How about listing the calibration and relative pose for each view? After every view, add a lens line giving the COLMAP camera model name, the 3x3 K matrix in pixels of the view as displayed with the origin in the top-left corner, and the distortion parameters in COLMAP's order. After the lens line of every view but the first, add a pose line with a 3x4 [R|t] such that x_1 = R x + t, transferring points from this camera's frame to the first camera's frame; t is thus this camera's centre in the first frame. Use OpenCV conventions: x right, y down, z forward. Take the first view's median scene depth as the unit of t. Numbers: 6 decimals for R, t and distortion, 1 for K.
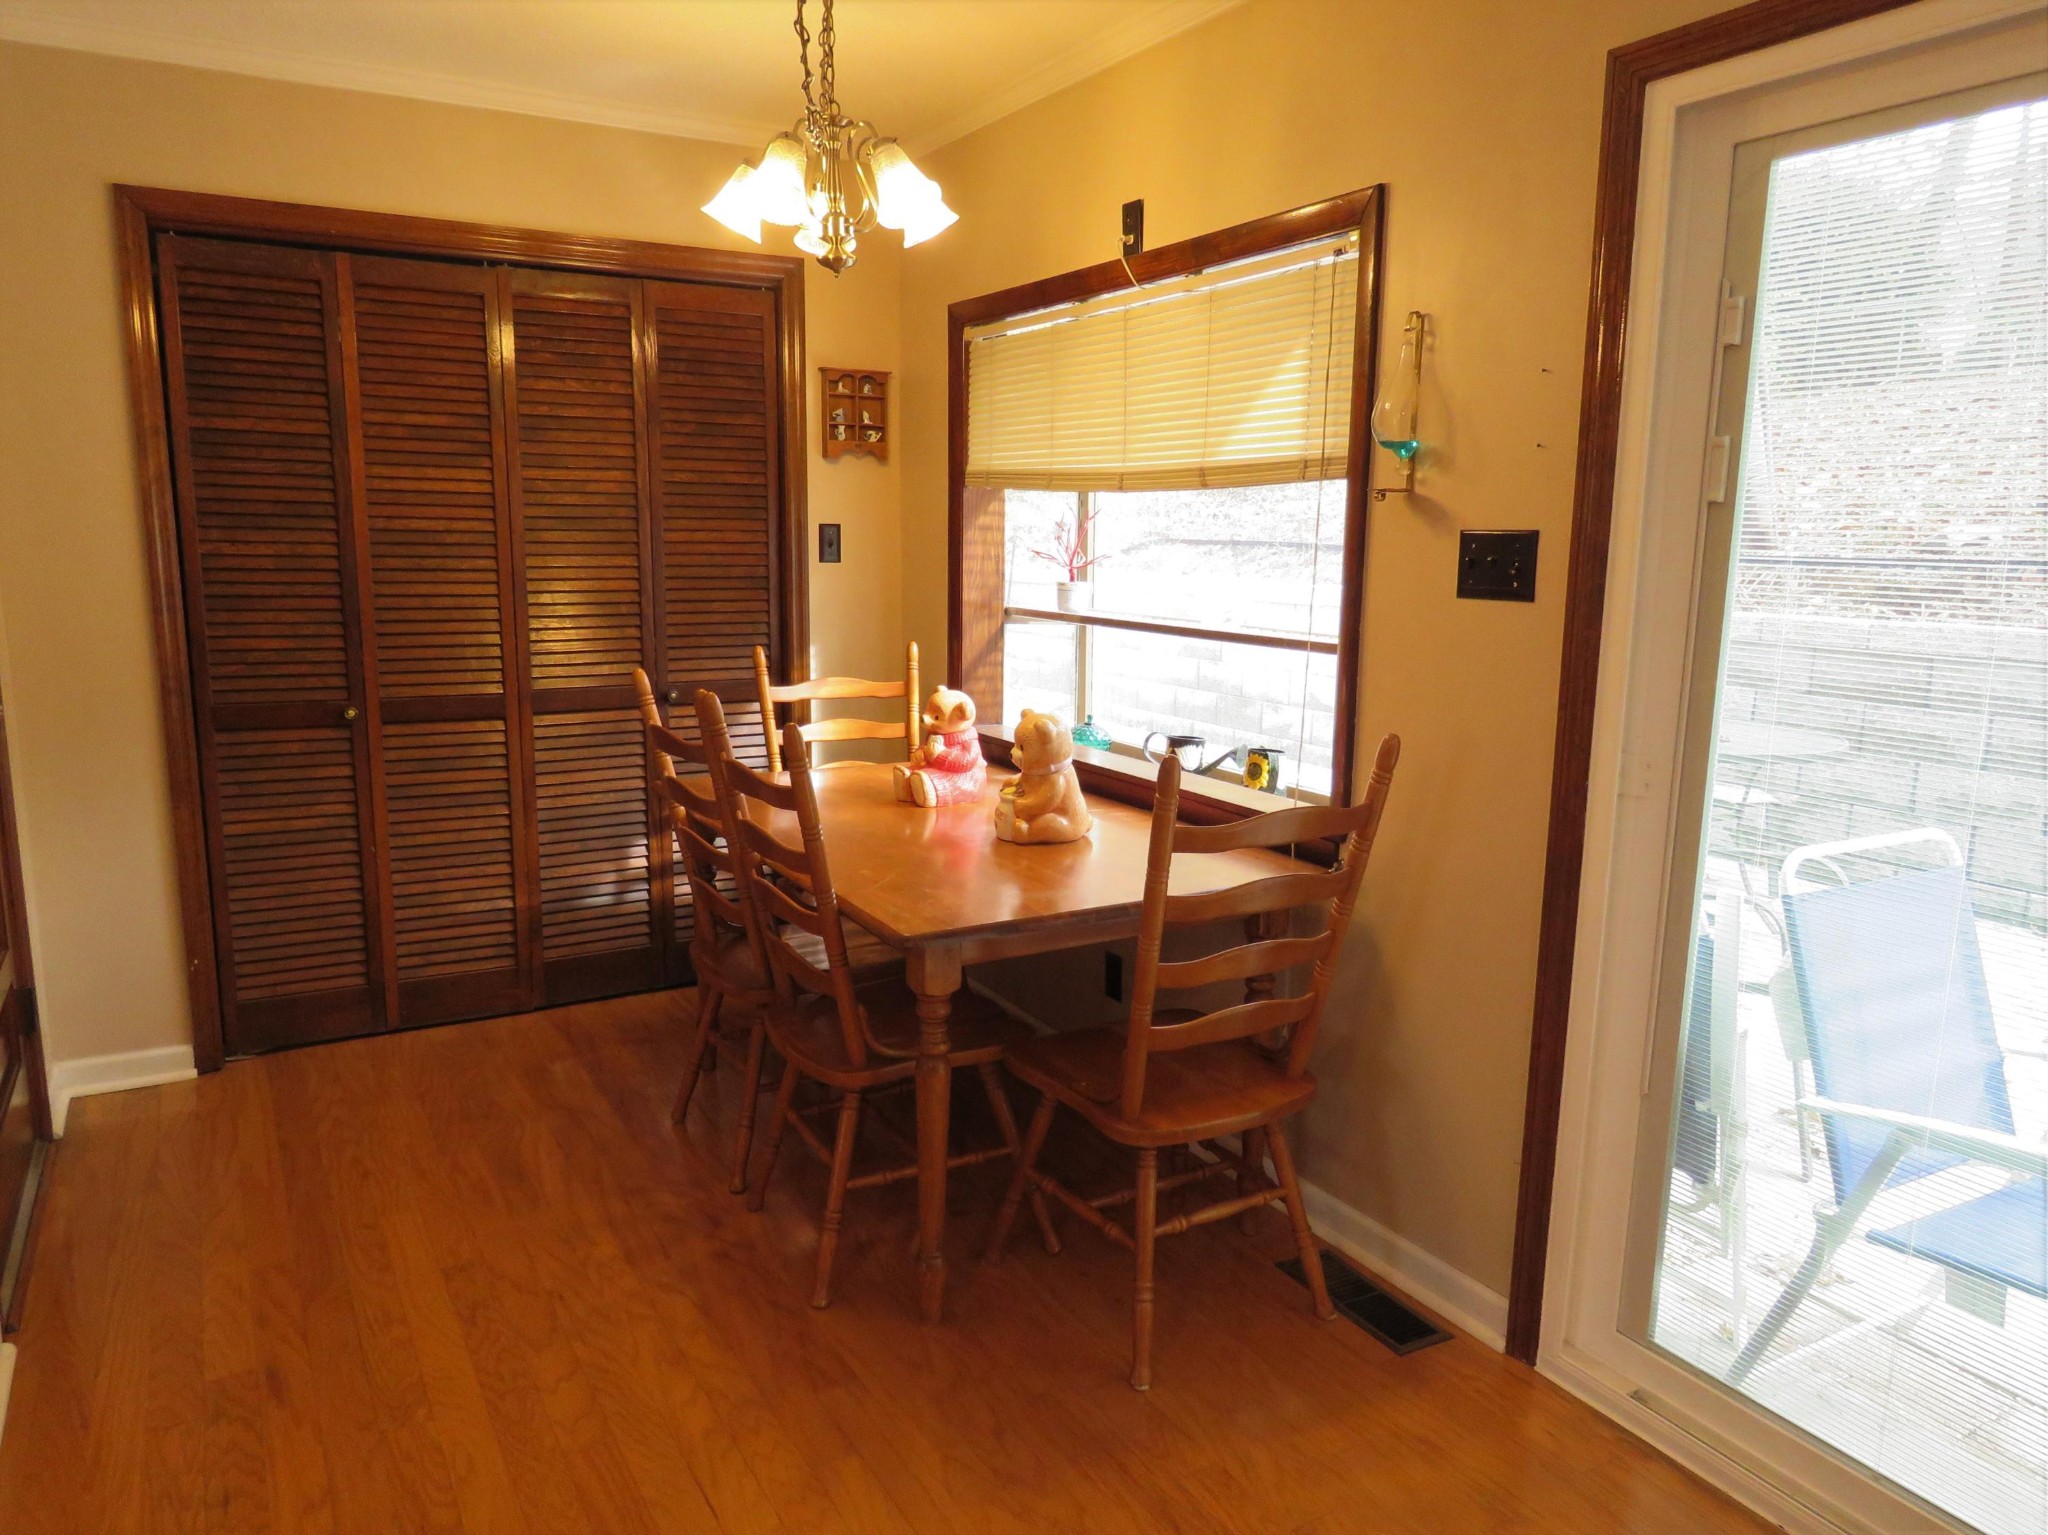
lens RADIAL K [[1329.5, 0, 1027.7], [0, 1329.5, 774.8], [0, 0, 1]] dist [0.007727, -0.004914]
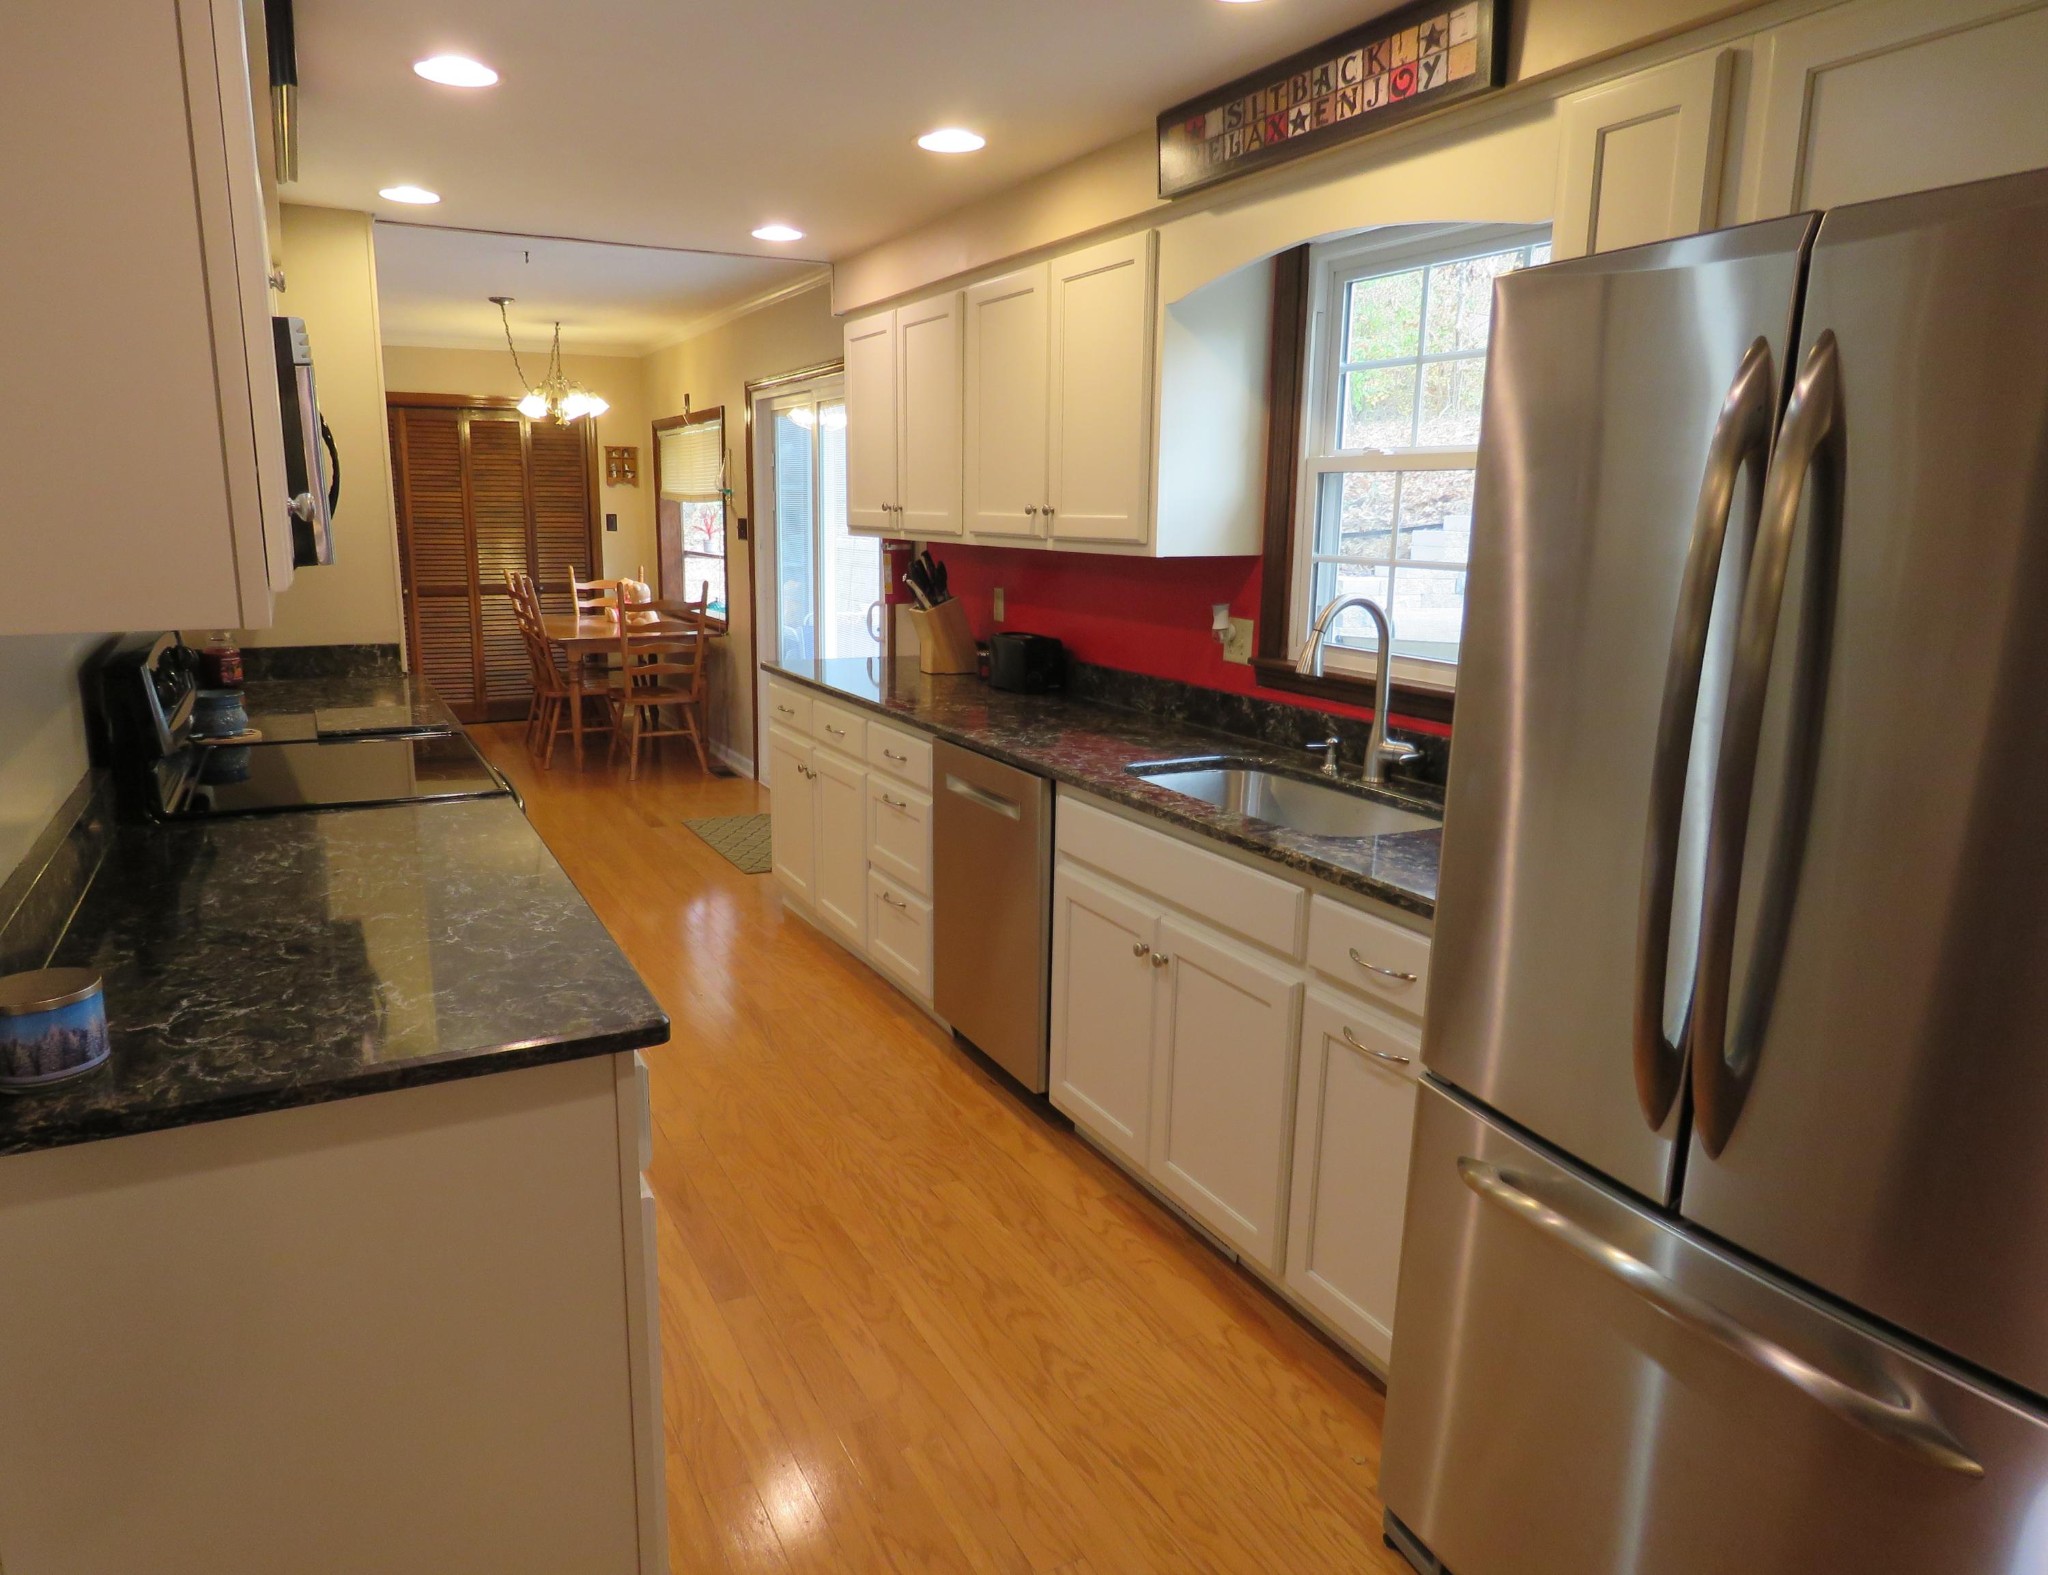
lens RADIAL K [[1377.1, 0, 1016.4], [0, 1377.1, 785.4], [0, 0, 1]] dist [0.005800, 0.000087]
pose [[0.997128, 0.011464, -0.074858, 0.759016], [-0.010292, 0.999819, 0.016022, 0.241757], [0.075028, -0.015205, 0.997065, -1.367600]]
